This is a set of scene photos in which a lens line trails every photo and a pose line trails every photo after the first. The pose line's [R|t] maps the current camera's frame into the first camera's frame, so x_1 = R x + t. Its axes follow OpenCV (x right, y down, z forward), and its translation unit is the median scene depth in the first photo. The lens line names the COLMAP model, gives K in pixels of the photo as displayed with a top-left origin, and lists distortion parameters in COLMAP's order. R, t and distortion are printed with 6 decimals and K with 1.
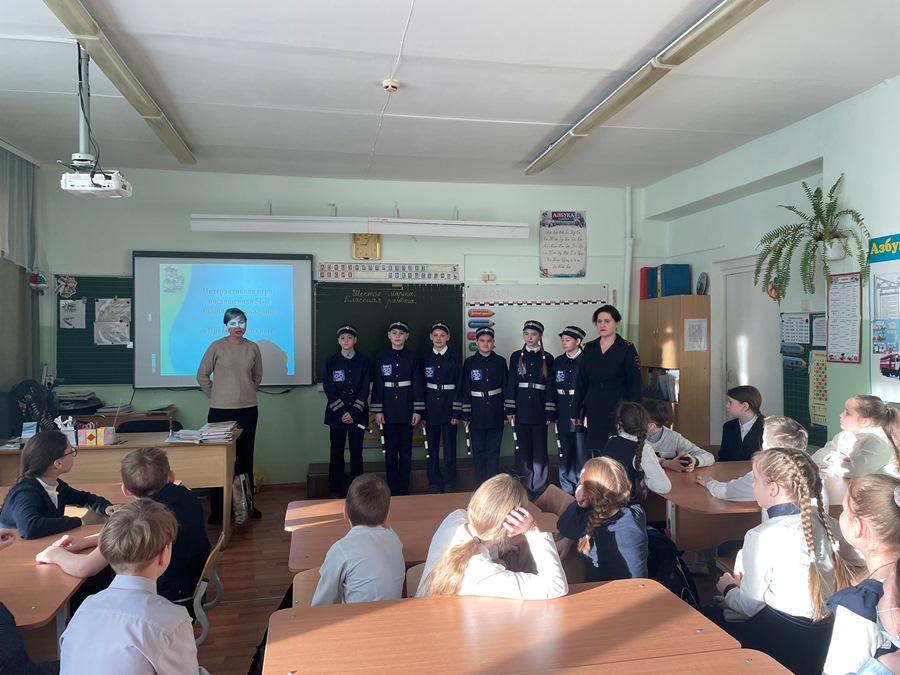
lens RADIAL K [[684.3, 0, 450.0], [0, 684.3, 337.5], [0, 0, 1]] dist [0.034053, -0.009691]
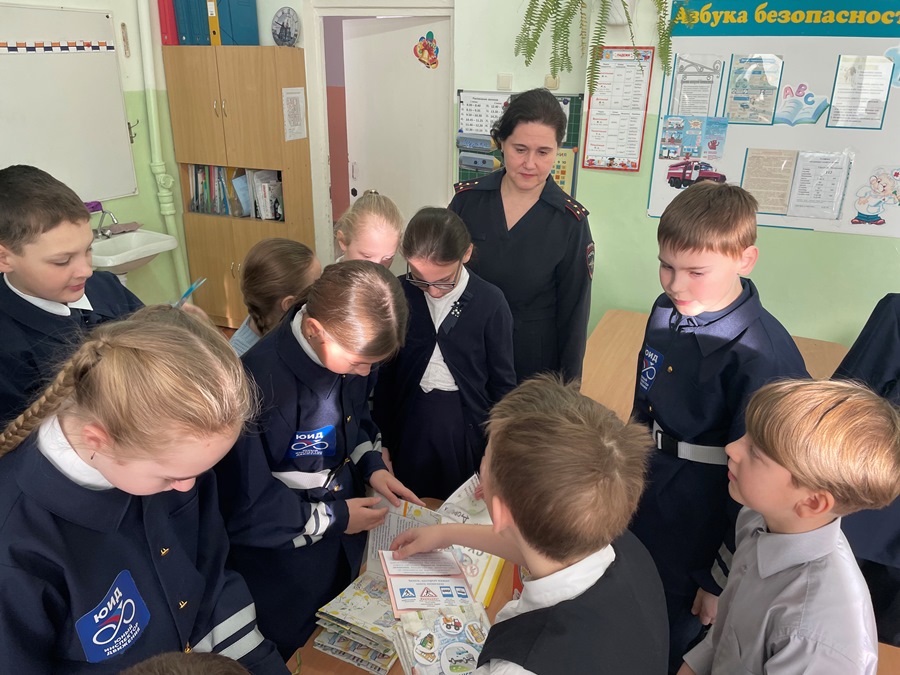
lens RADIAL K [[684.3, 0, 450.0], [0, 684.3, 337.5], [0, 0, 1]] dist [0.034053, -0.009691]
pose [[0.493905, -0.309044, 0.812742, -0.232031], [-0.019219, 0.930598, 0.365538, -0.072298], [-0.869304, -0.196161, 0.453687, 0.806464]]
